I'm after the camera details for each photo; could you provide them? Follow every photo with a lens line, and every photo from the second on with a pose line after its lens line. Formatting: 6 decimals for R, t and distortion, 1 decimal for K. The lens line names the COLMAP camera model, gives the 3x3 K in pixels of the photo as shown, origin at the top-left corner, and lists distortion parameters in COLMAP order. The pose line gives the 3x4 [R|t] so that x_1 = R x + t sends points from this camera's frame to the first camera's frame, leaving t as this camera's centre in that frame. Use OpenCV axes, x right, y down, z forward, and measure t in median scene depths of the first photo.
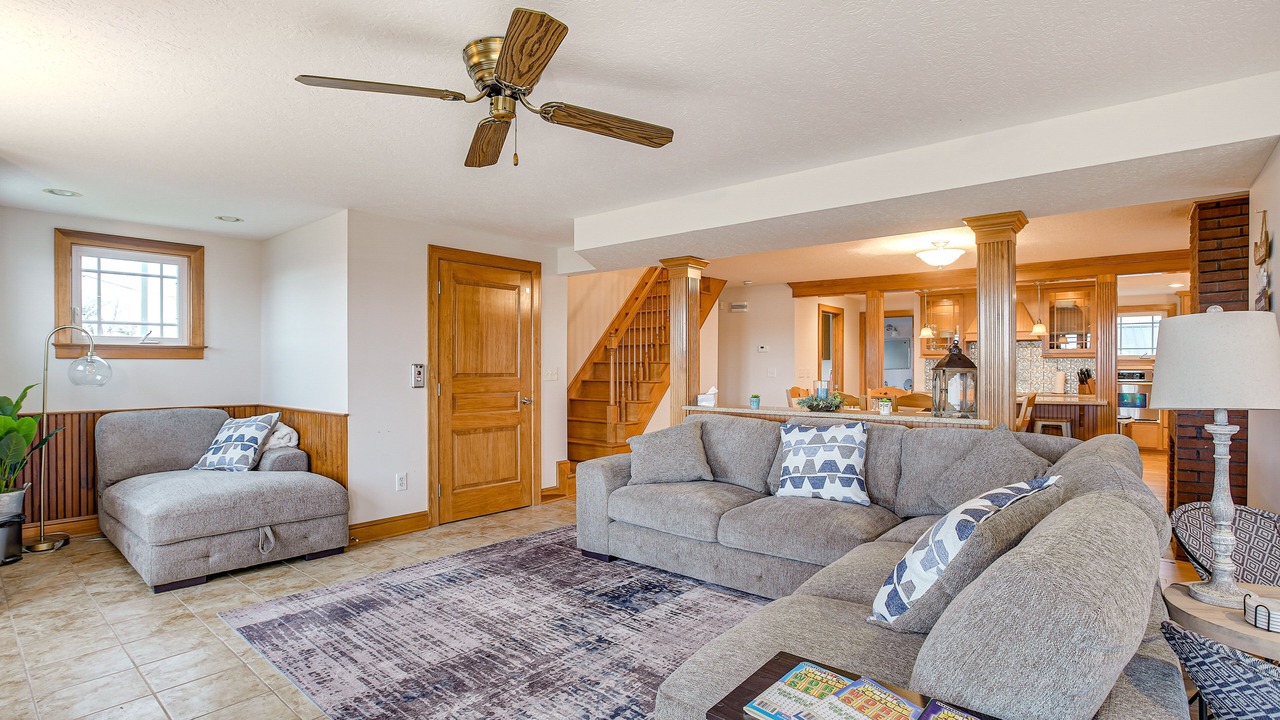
lens RADIAL K [[625.2, 0, 640.8], [0, 625.2, 372.4], [0, 0, 1]] dist [-0.042218, 0.009495]
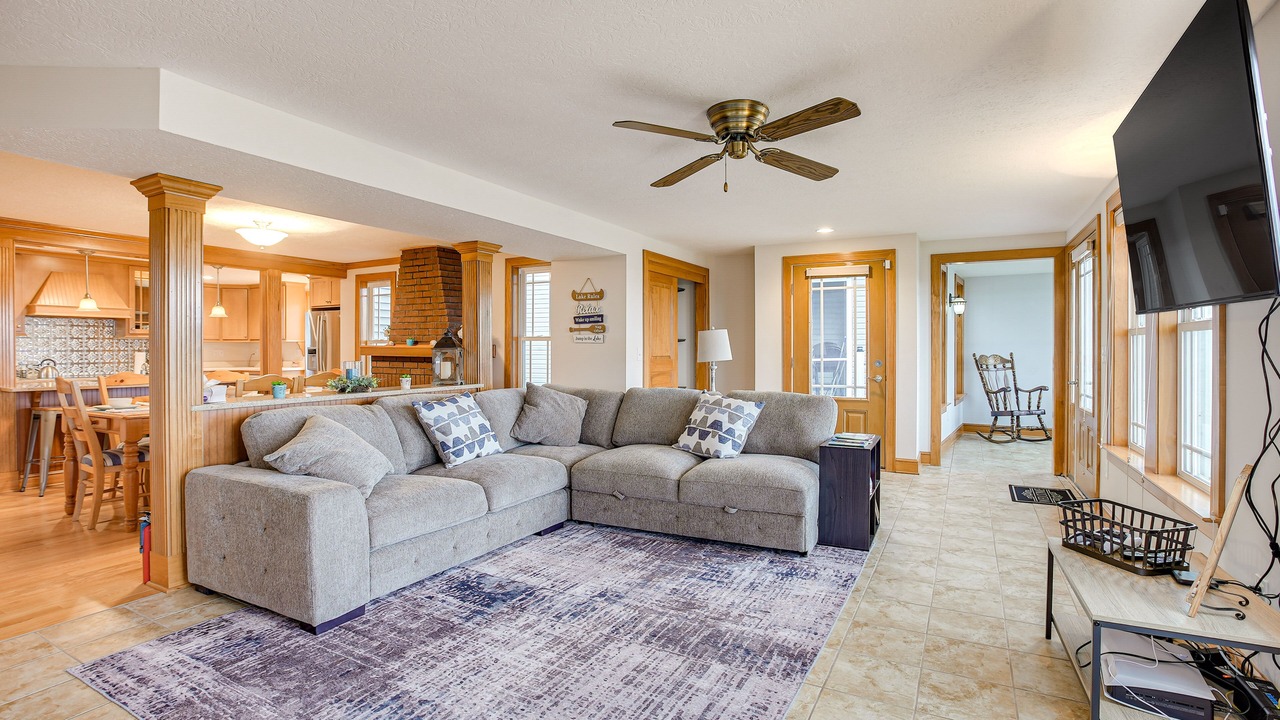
lens RADIAL K [[622.5, 0, 639.9], [0, 622.5, 351.6], [0, 0, 1]] dist [-0.078795, 0.041034]
pose [[-0.224132, -0.004663, 0.974548, -0.972103], [0.009093, 0.999935, 0.006876, -0.005059], [-0.974516, 0.010403, -0.224075, 1.001925]]
